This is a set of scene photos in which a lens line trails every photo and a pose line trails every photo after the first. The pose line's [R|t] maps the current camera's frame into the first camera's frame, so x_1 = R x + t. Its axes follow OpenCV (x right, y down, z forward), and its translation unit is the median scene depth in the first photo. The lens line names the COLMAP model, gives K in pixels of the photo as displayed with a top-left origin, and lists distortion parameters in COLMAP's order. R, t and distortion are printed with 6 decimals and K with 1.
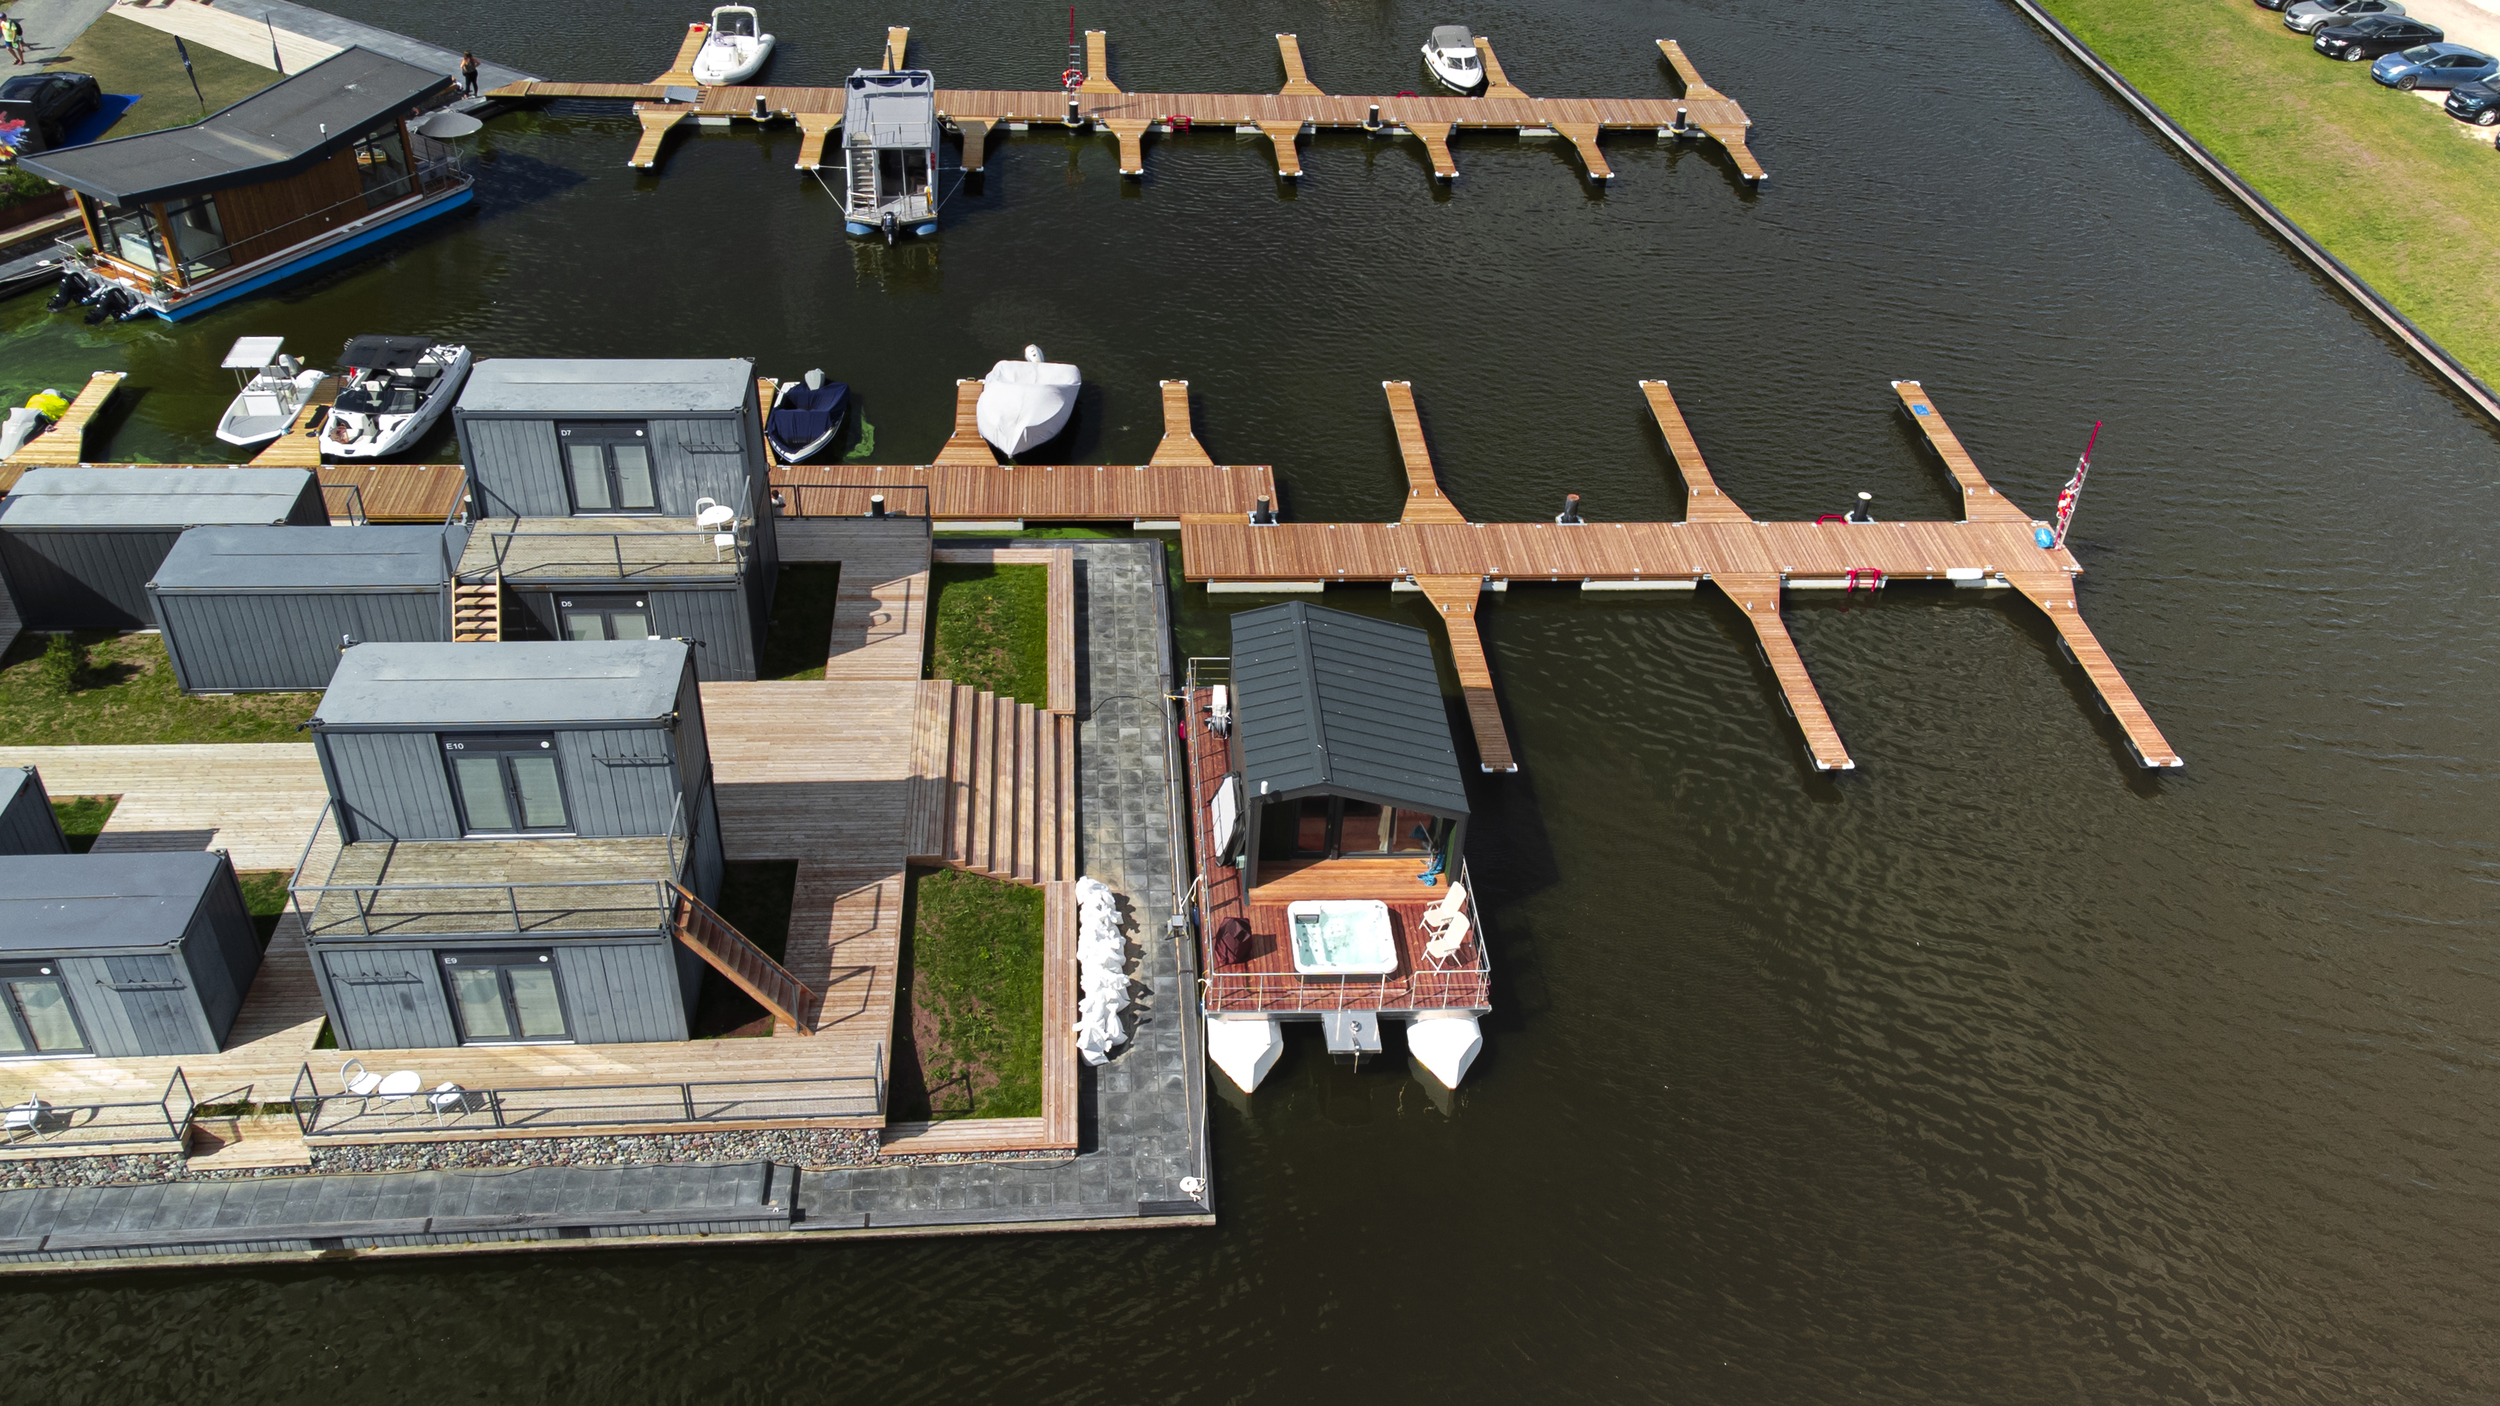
lens RADIAL K [[1883.9, 0, 1251.4], [0, 1883.9, 845.9], [0, 0, 1]] dist [0.023138, 0.000429]
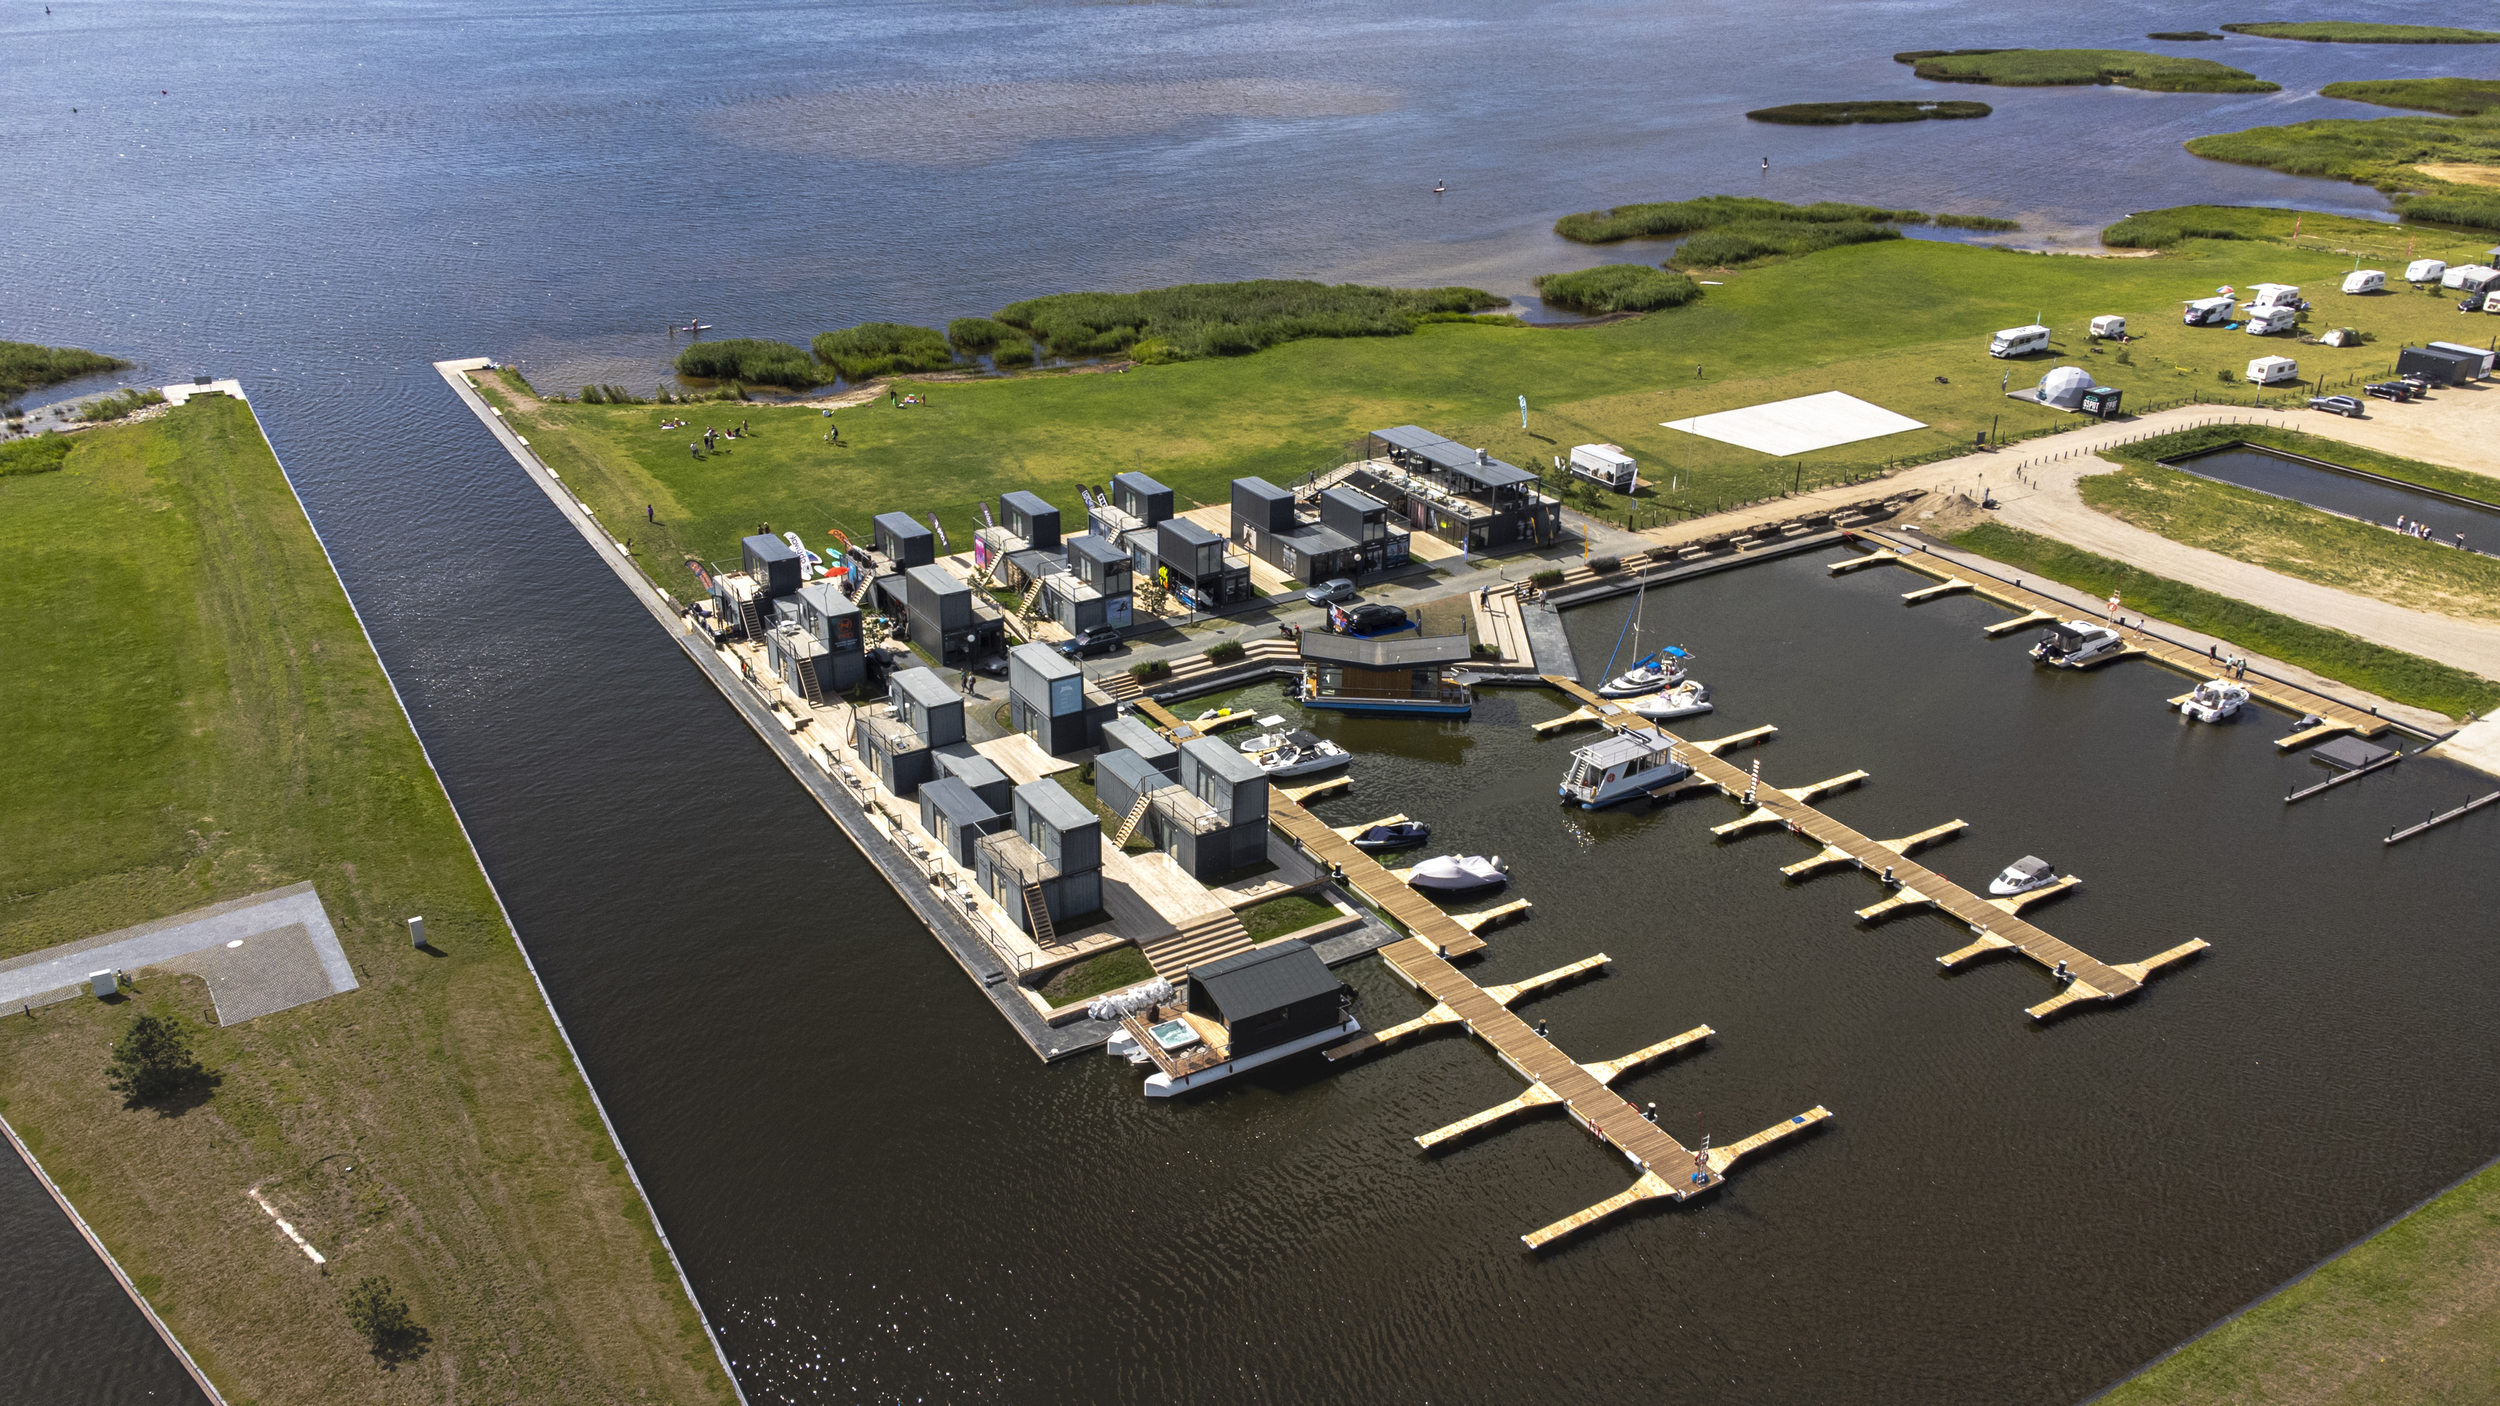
lens RADIAL K [[1847.6, 0, 1250.0], [0, 1847.6, 703.0], [0, 0, 1]] dist [0.013775, 0.003600]
pose [[0.453657, 0.338016, -0.824585, 1.697472], [-0.588502, 0.808460, 0.007633, -0.331727], [0.669224, 0.481807, 0.565686, -0.455914]]
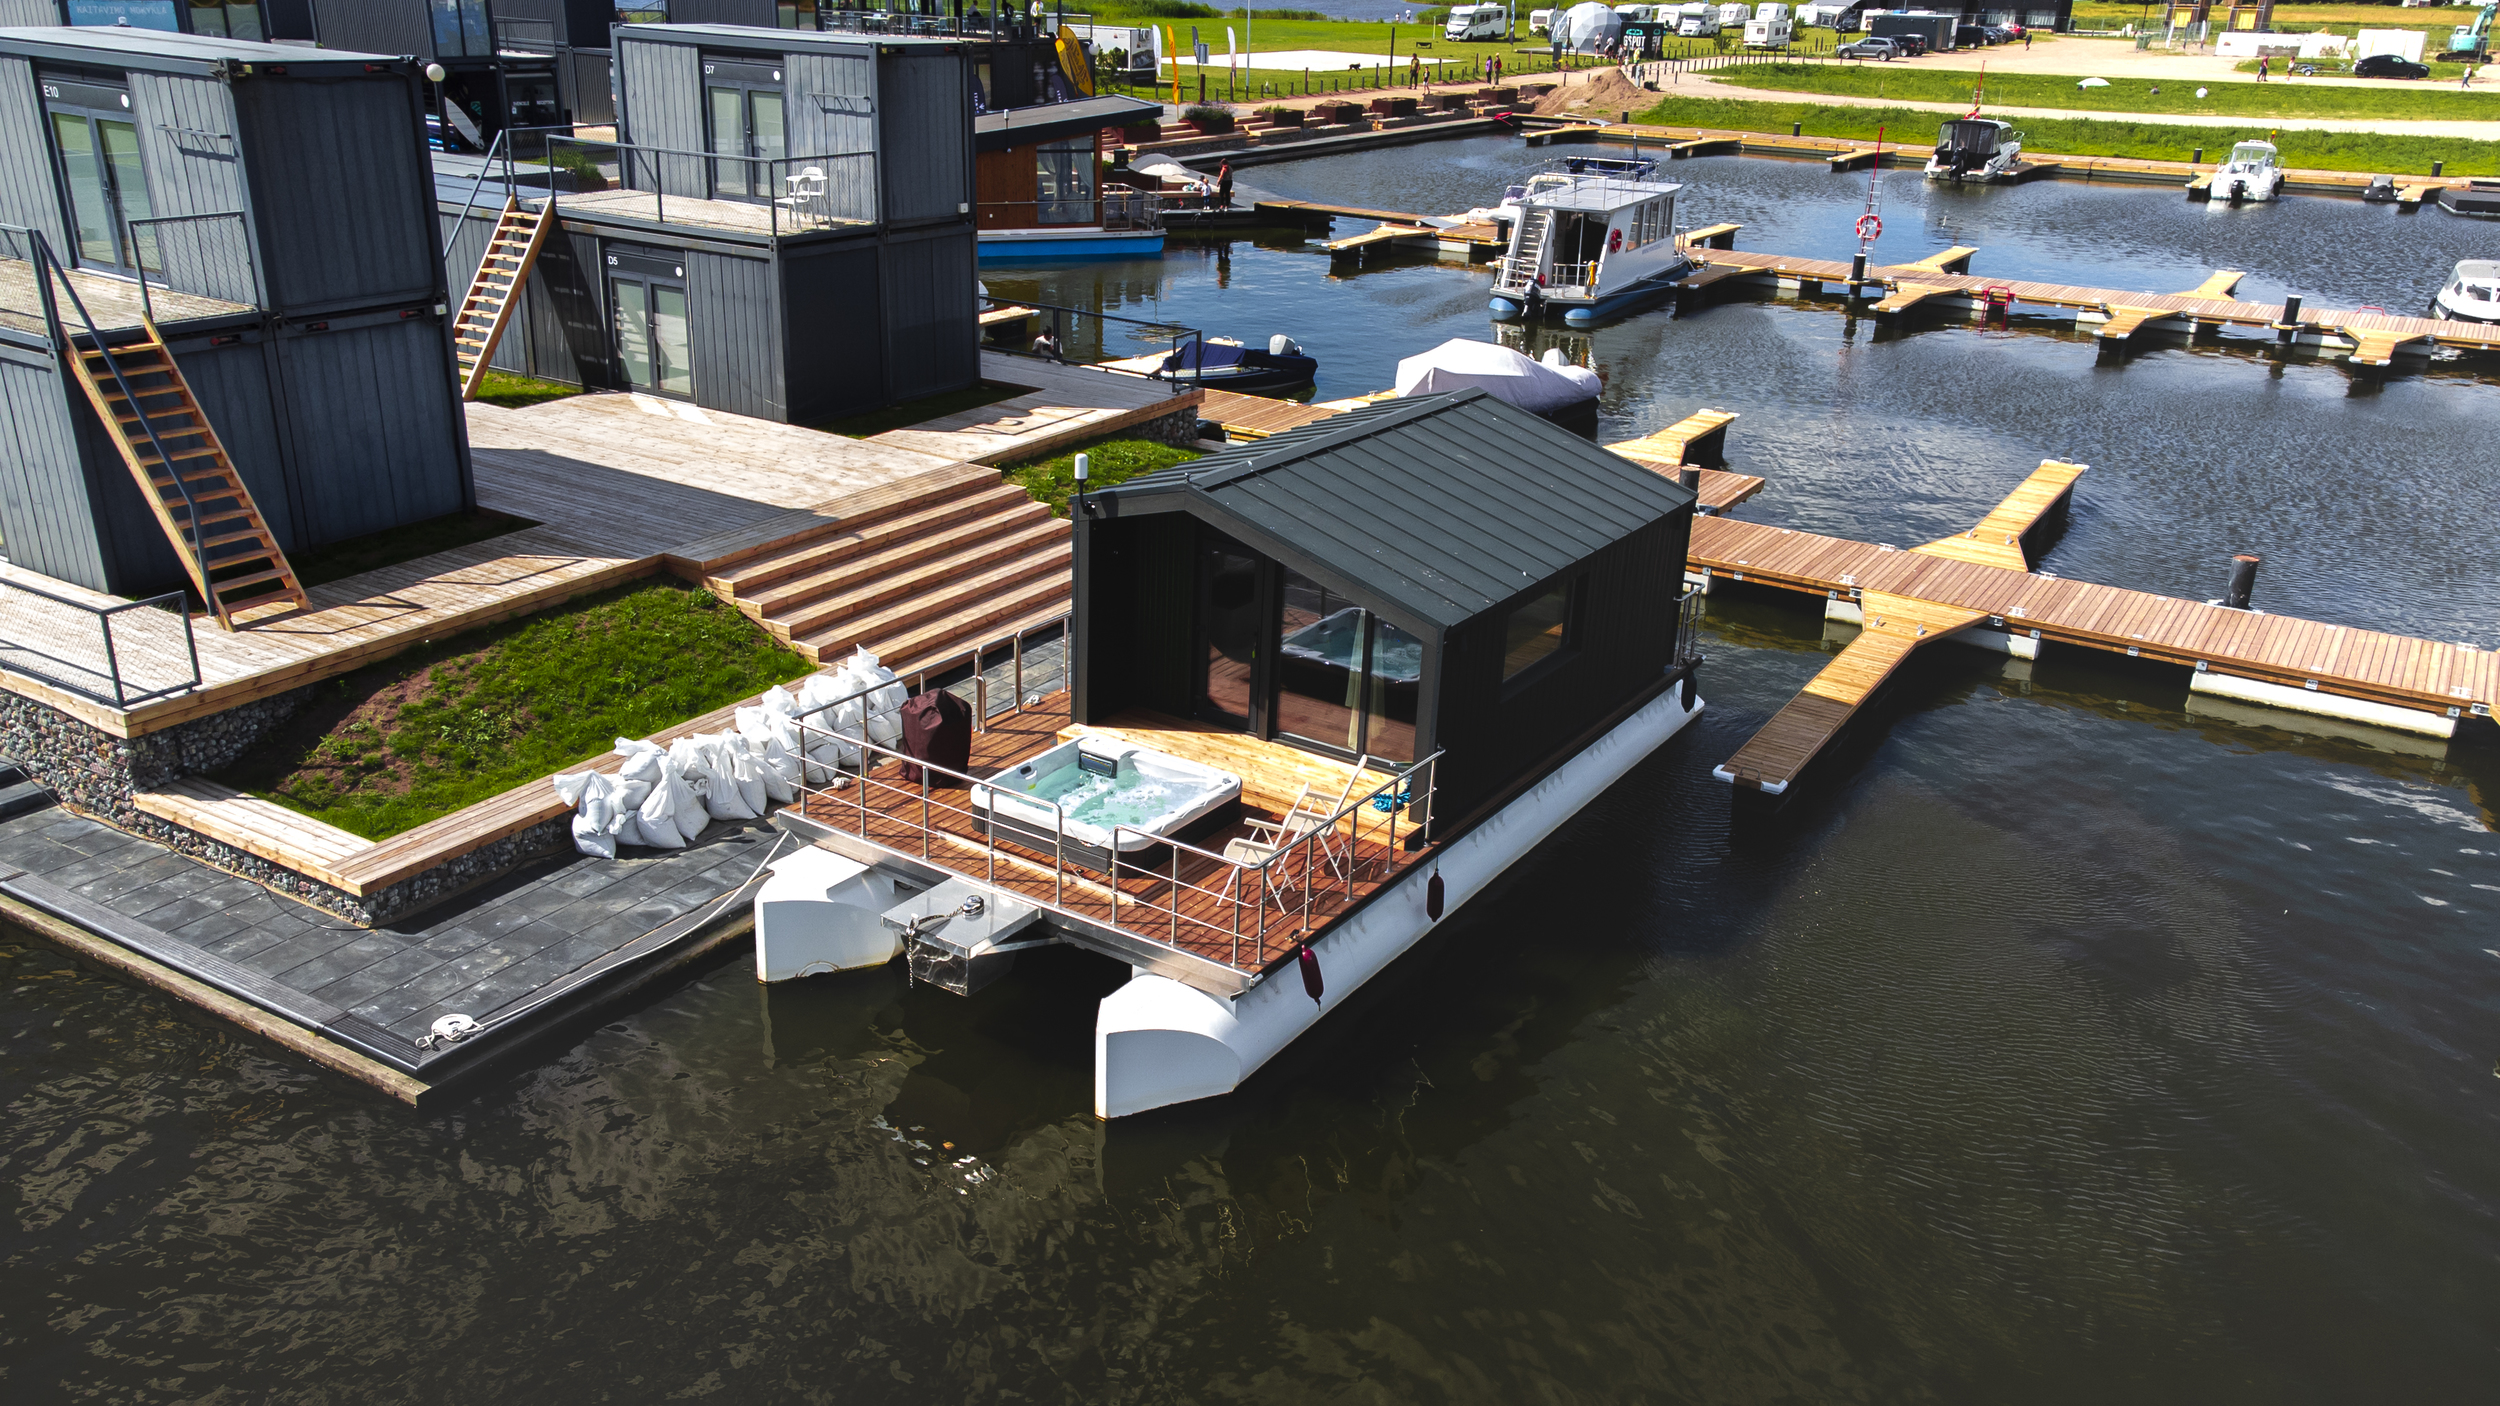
lens RADIAL K [[1769.3, 0, 1251.4], [0, 1769.3, 1013.2], [0, 0, 1]] dist [0.013241, 0.024576]
pose [[0.806290, 0.284107, -0.518826, 0.284852], [-0.388256, 0.915908, -0.101828, 0.114533], [0.446267, 0.283540, 0.848794, 0.561673]]
